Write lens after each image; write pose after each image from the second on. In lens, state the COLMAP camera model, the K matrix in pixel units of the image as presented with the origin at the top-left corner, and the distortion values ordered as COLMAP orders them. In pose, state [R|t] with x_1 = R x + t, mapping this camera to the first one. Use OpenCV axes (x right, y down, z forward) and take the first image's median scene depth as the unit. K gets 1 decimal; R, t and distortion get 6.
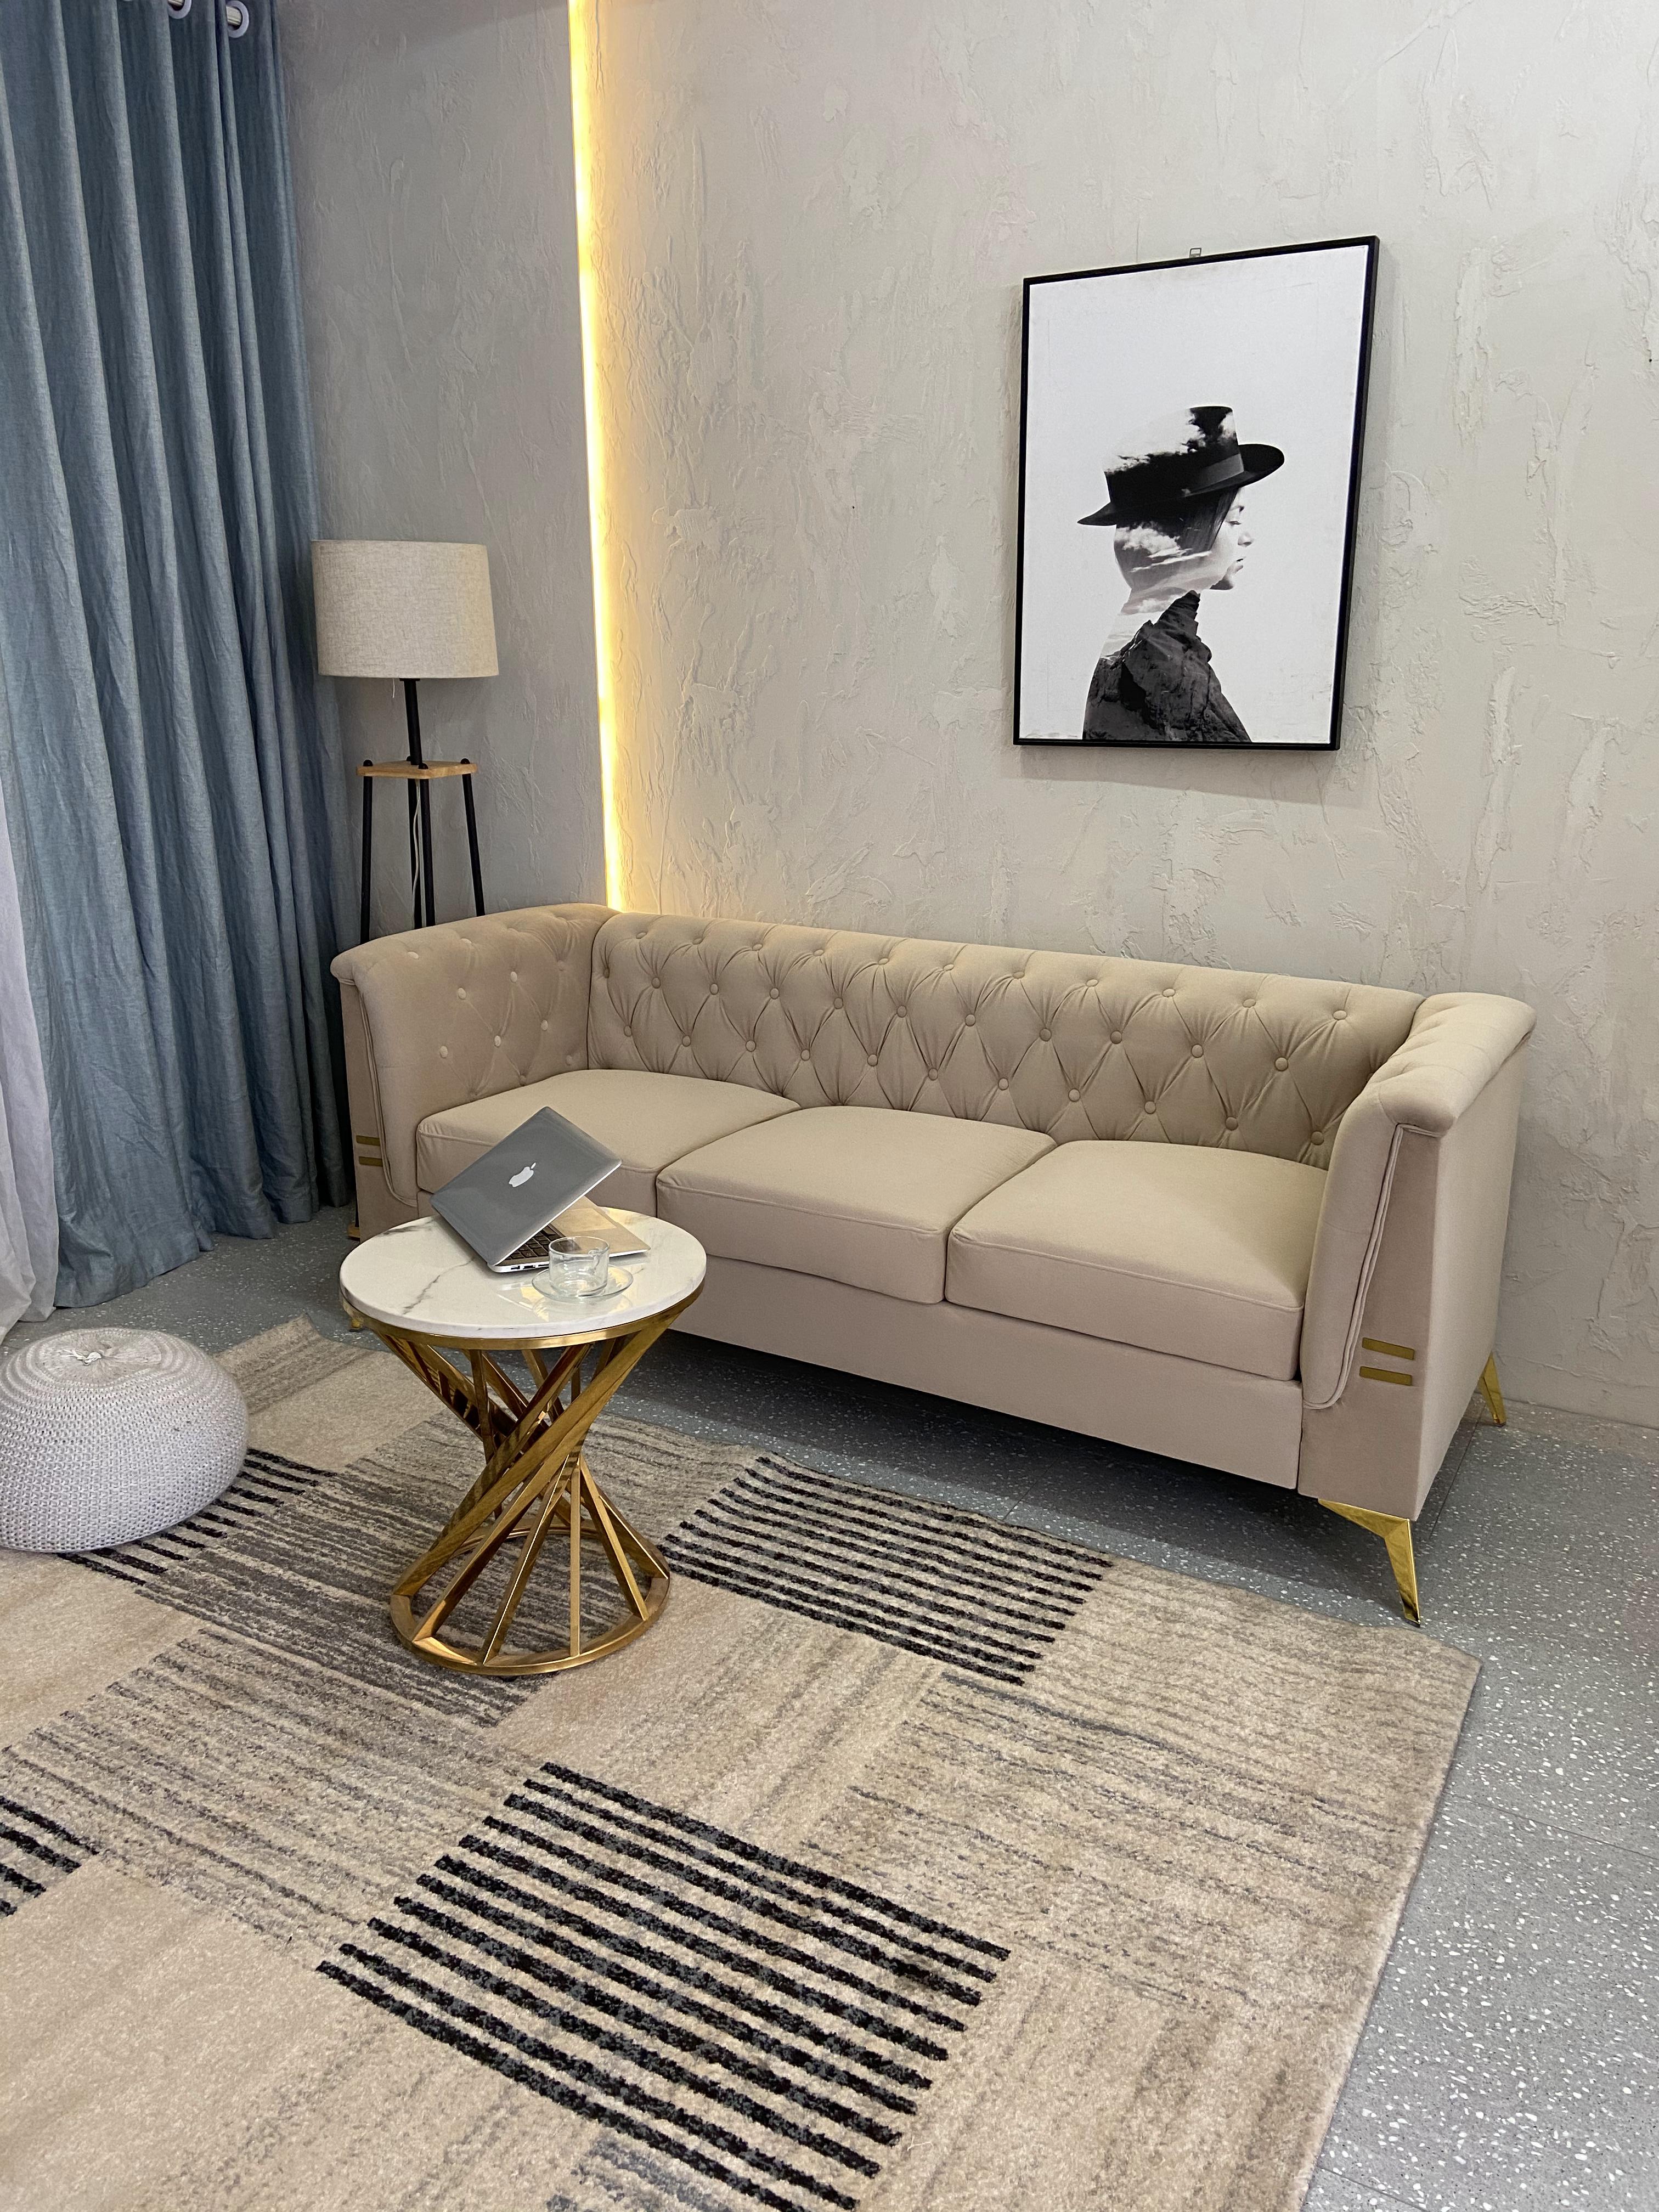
lens RADIAL K [[1665.4, 0, 837.7], [0, 1665.4, 1088.7], [0, 0, 1]] dist [0.120547, -0.150656]
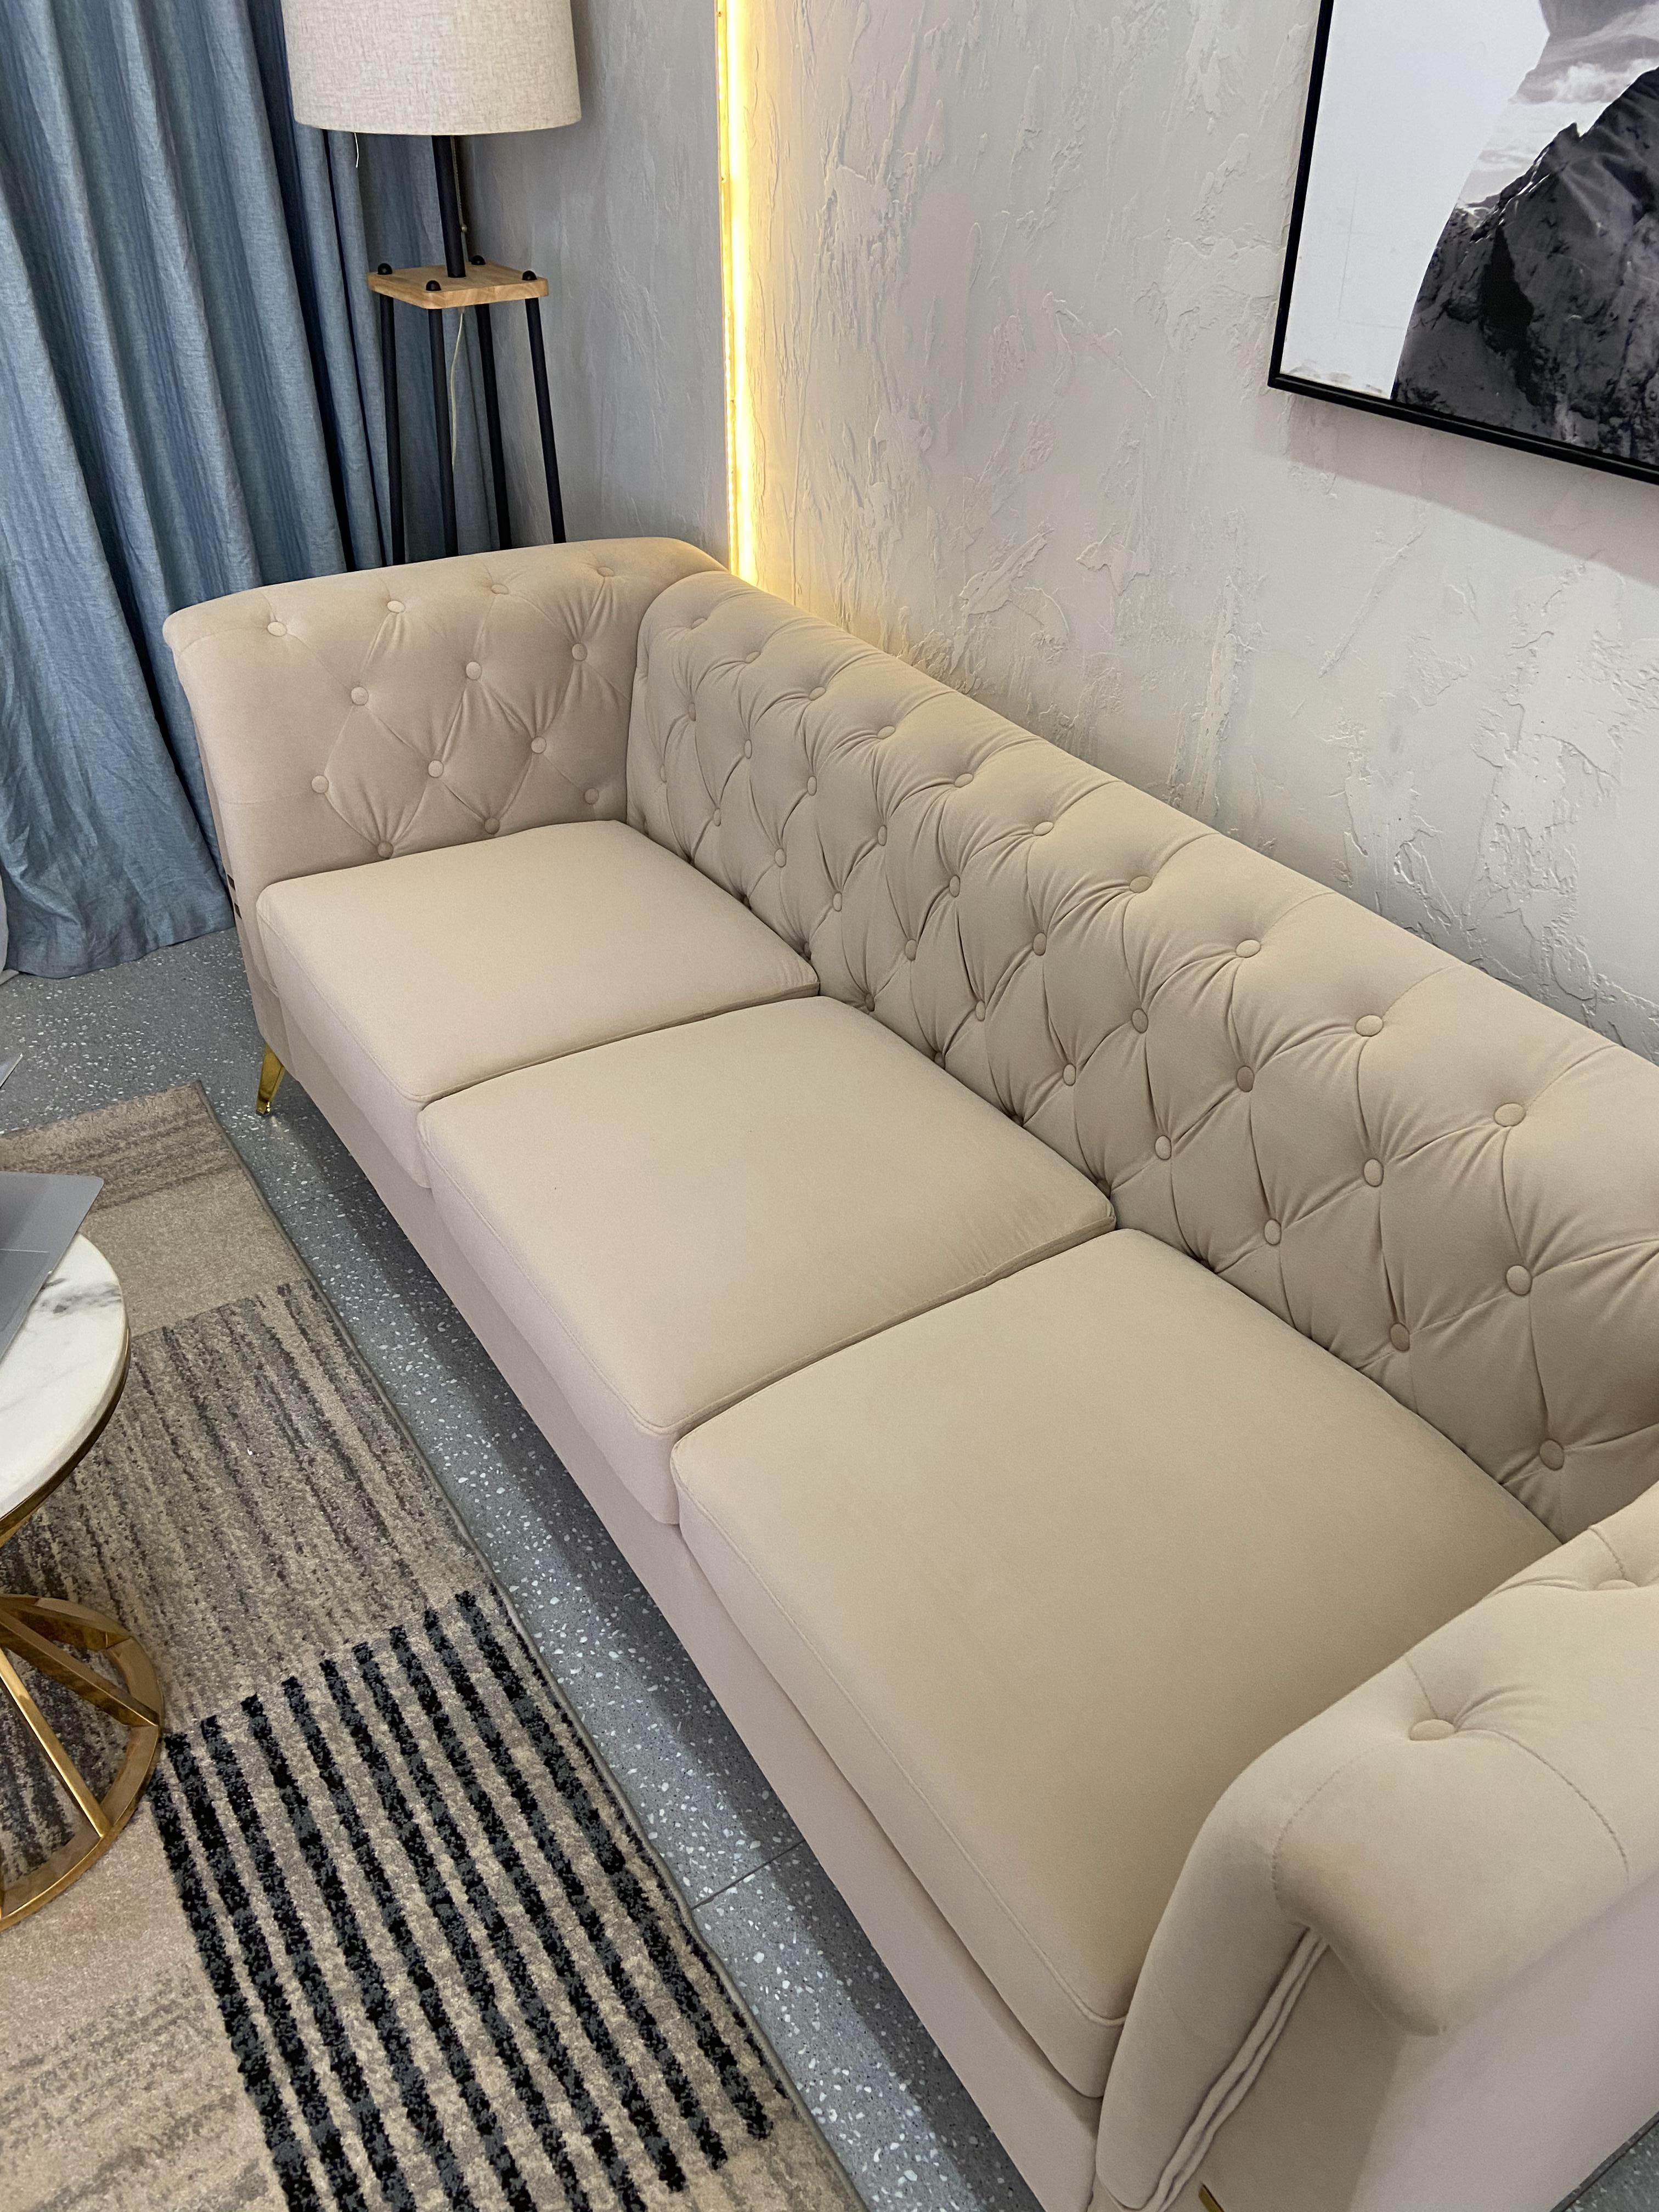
lens RADIAL K [[1665.4, 0, 836.6], [0, 1665.4, 1091.3], [0, 0, 1]] dist [0.120547, -0.150656]
pose [[0.886781, 0.273070, -0.372897, 0.245827], [-0.139013, 0.927029, 0.348271, -0.183258], [0.440788, -0.257002, 0.860032, 0.521198]]
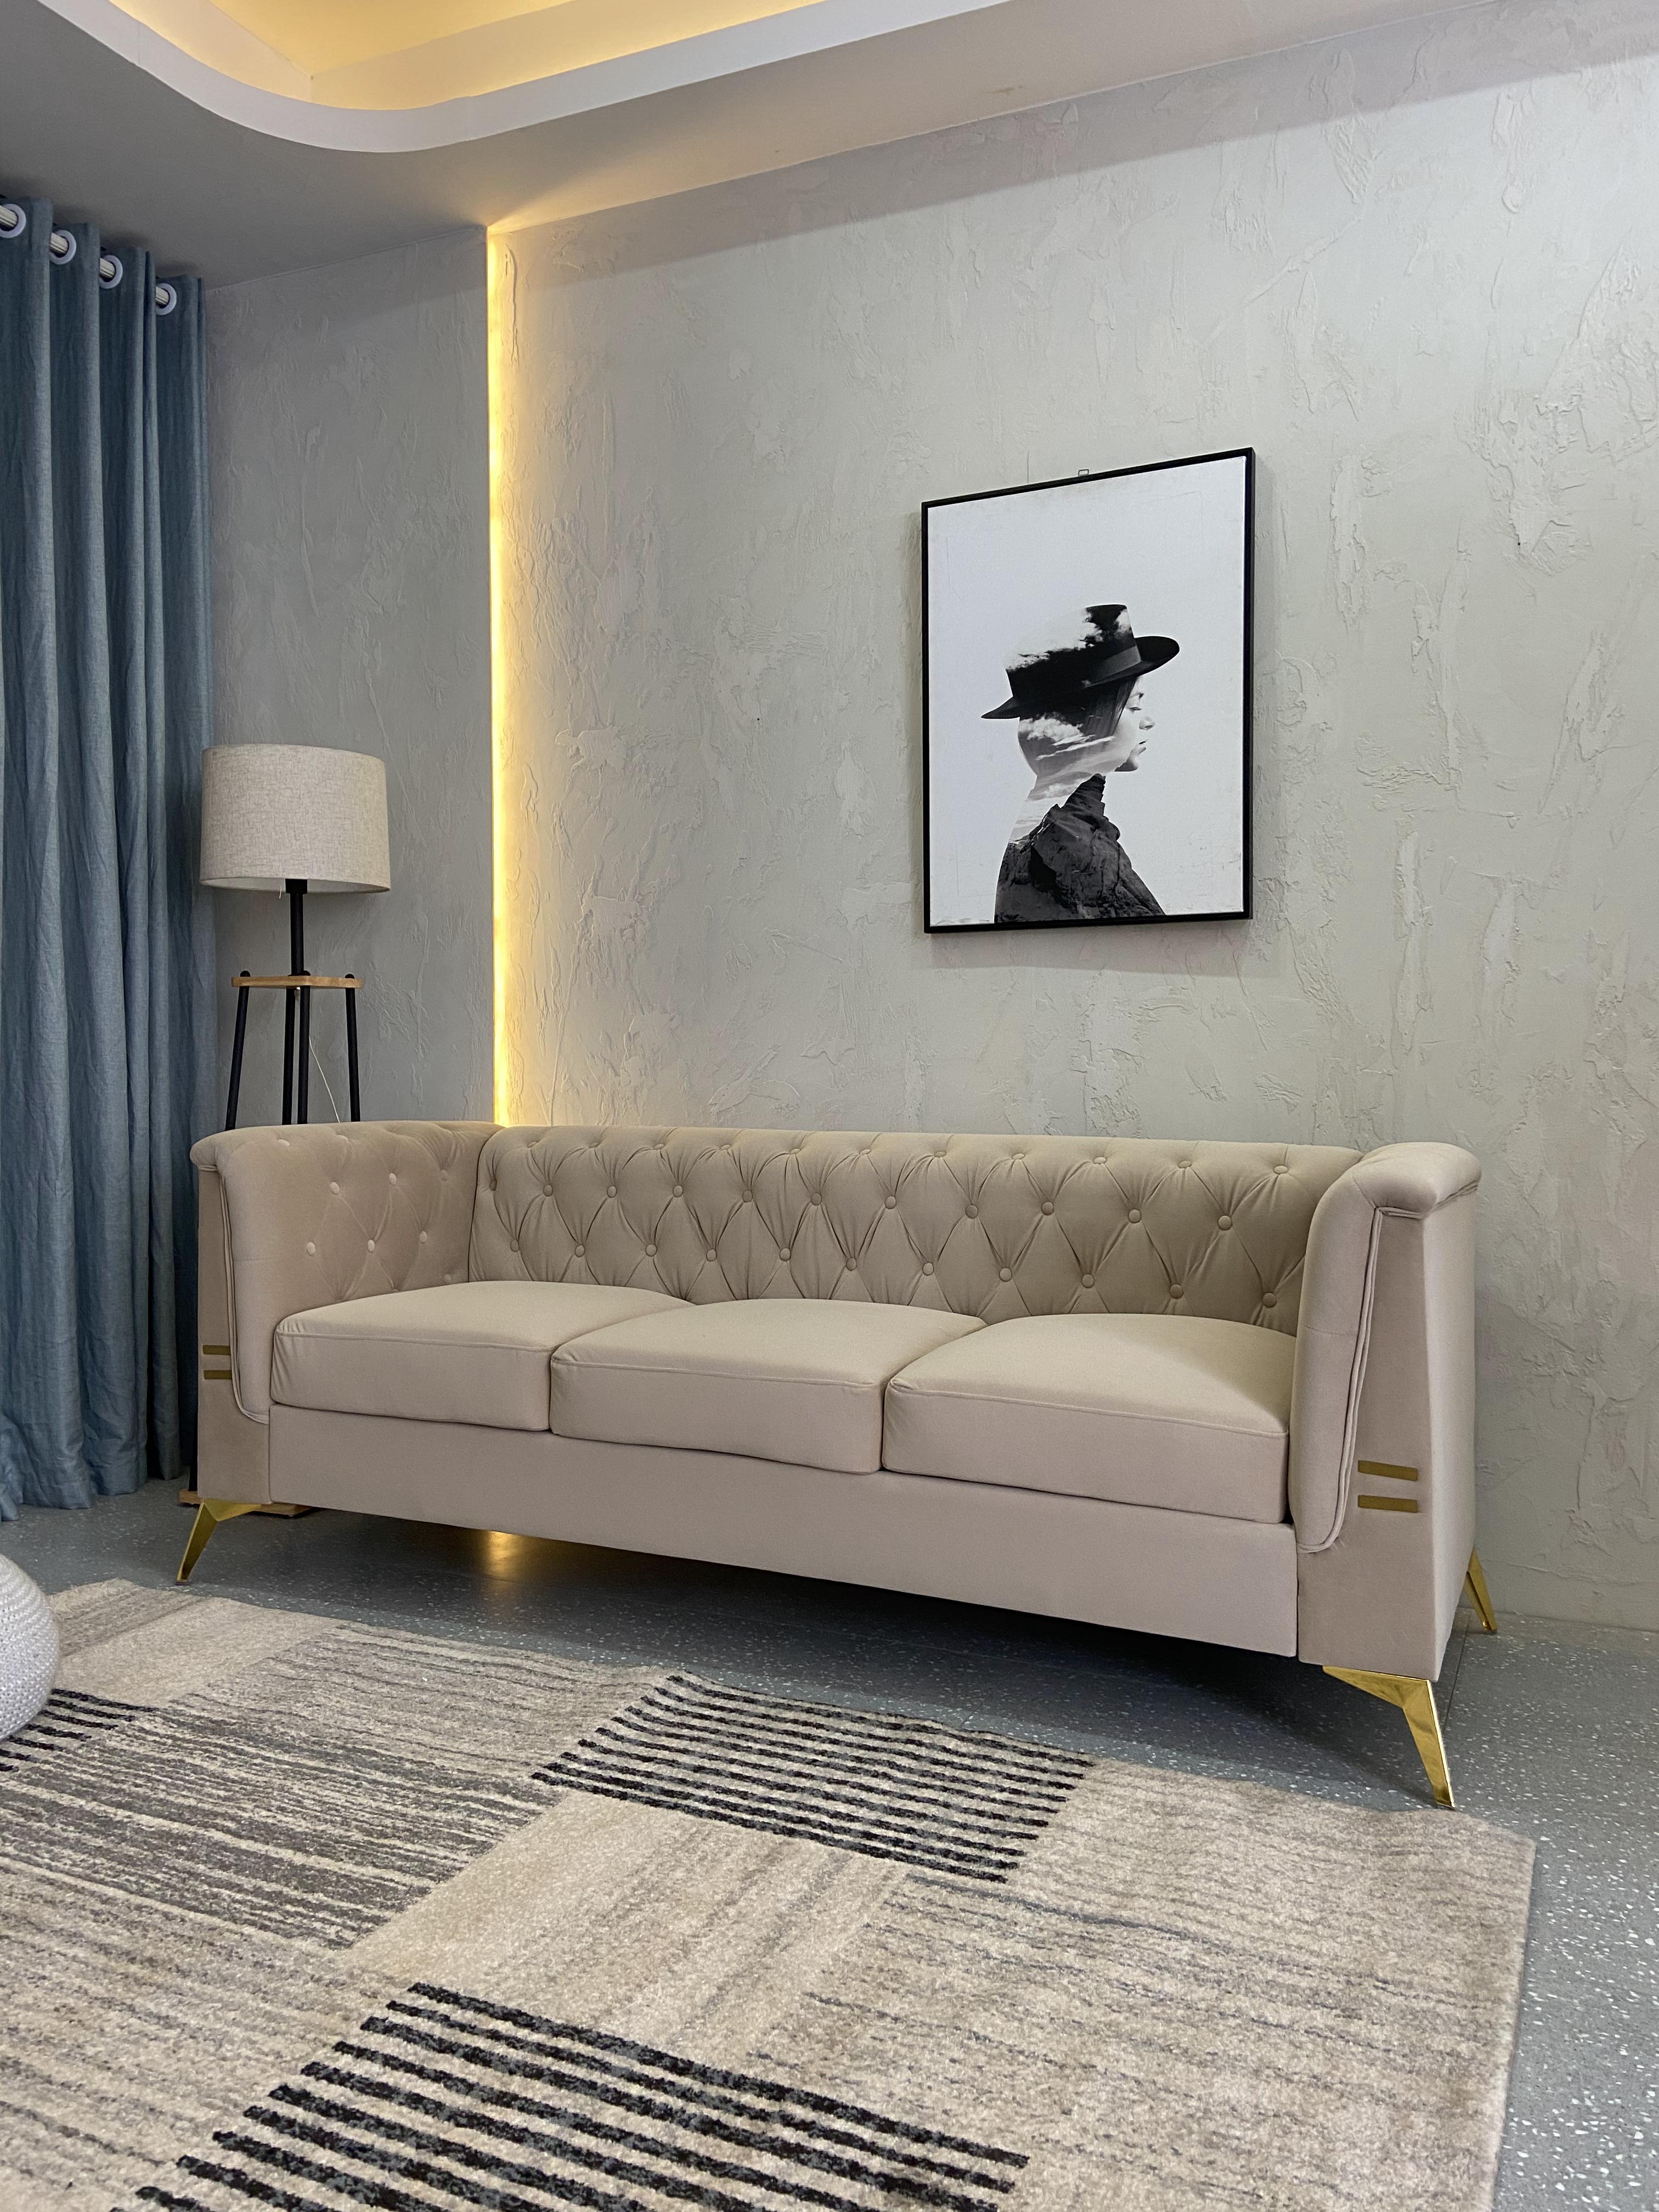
lens RADIAL K [[1665.4, 0, 834.3], [0, 1665.4, 1084.1], [0, 0, 1]] dist [0.120547, -0.150656]
pose [[0.996629, 0.000043, 0.082047, -0.030901], [0.020519, 0.968091, -0.249757, 0.134630], [-0.079439, 0.250598, 0.964826, 0.082710]]
